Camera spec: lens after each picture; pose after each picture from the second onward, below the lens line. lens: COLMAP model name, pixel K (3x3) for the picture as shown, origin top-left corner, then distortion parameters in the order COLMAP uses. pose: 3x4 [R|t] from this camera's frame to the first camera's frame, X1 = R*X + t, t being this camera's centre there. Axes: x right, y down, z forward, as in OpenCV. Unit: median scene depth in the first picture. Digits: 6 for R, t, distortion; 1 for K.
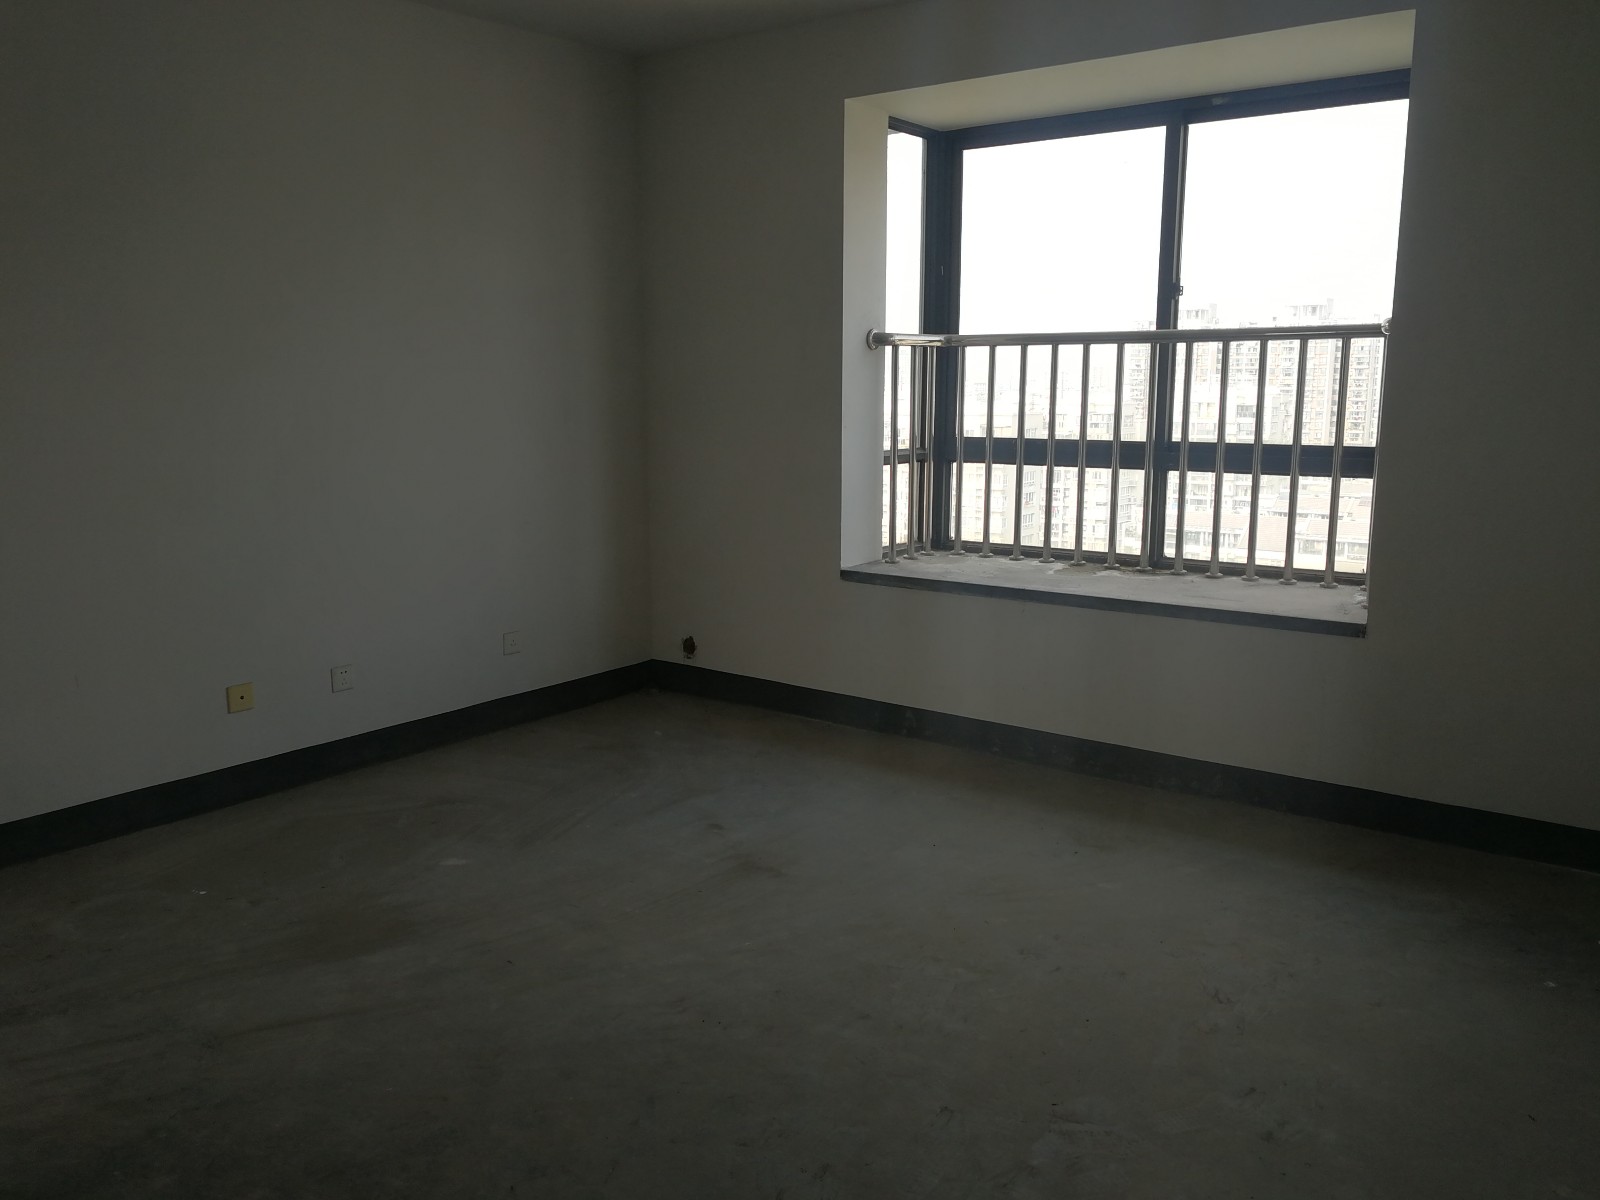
lens RADIAL K [[1302.0, 0, 800.0], [0, 1302.0, 600.0], [0, 0, 1]] dist [0.042603, -0.045809]
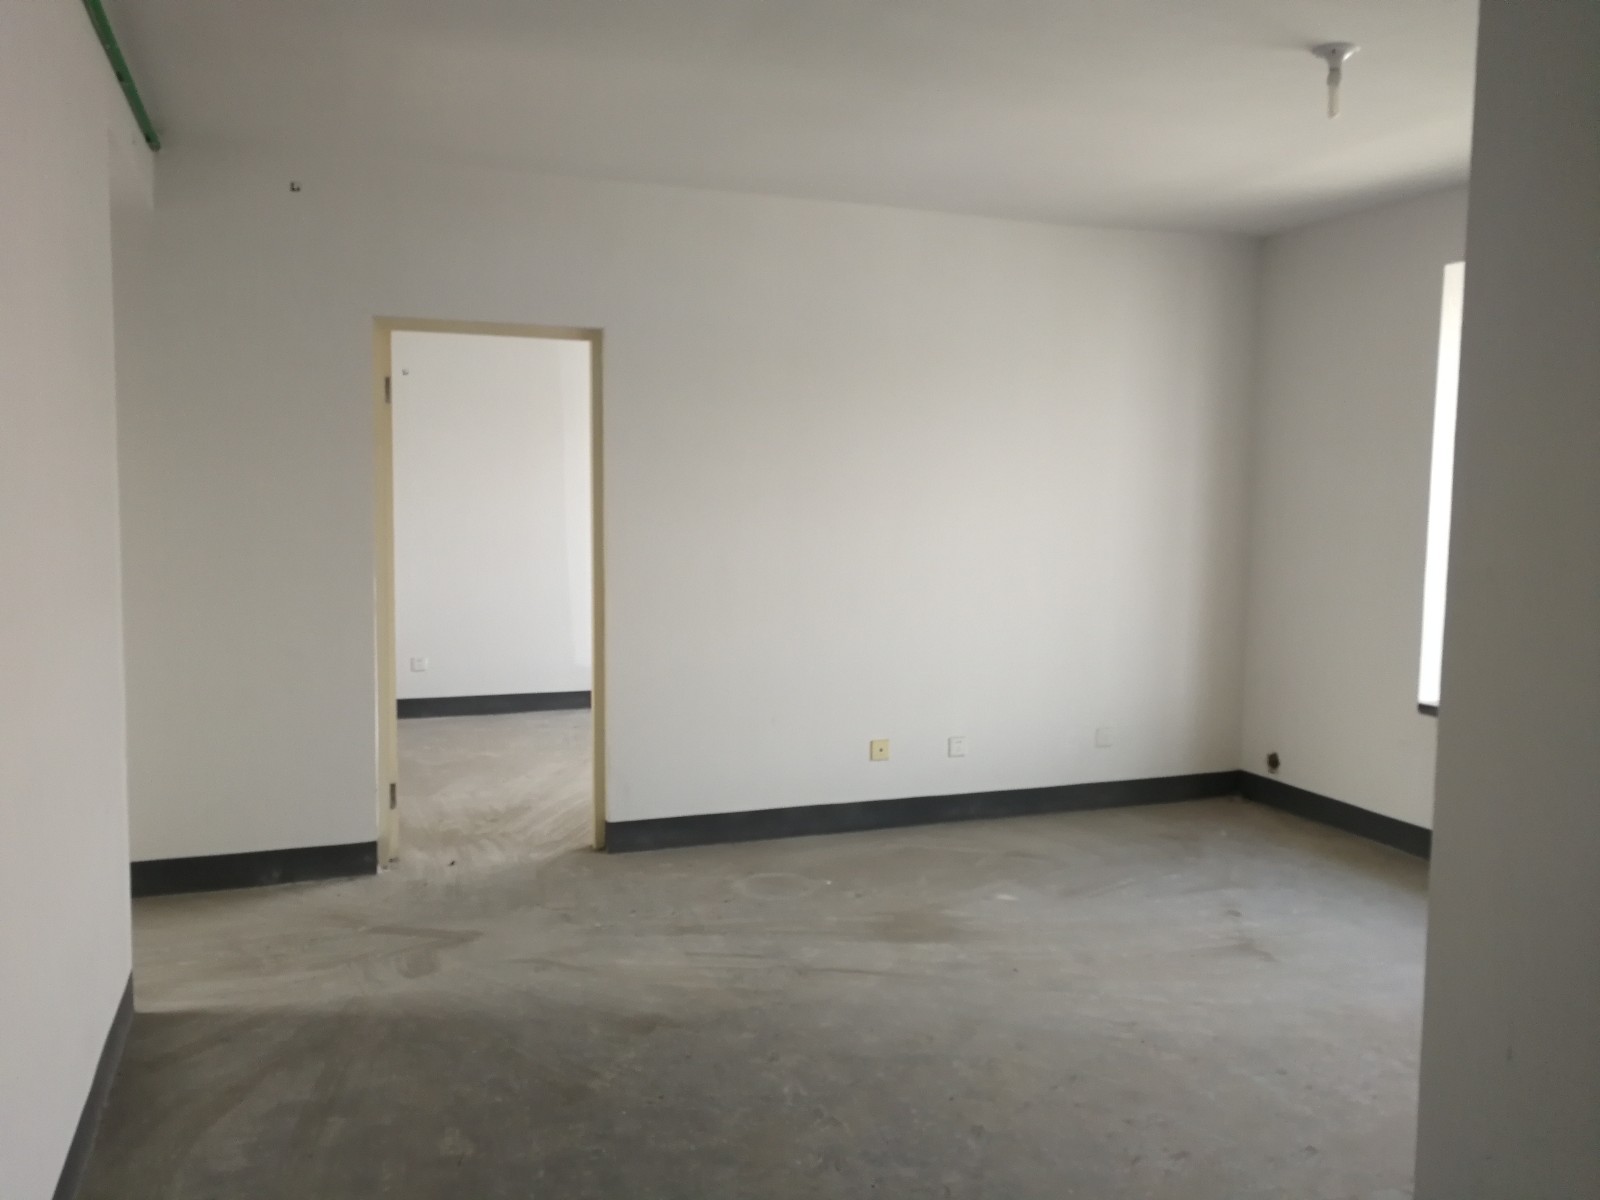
lens RADIAL K [[1267.0, 0, 800.0], [0, 1267.0, 600.0], [0, 0, 1]] dist [-0.002394, -0.000896]
pose [[0.850603, 0.057962, -0.522604, 0.190797], [-0.104216, 0.992772, -0.059517, 0.009244], [0.515377, 0.105089, 0.850495, -0.174586]]
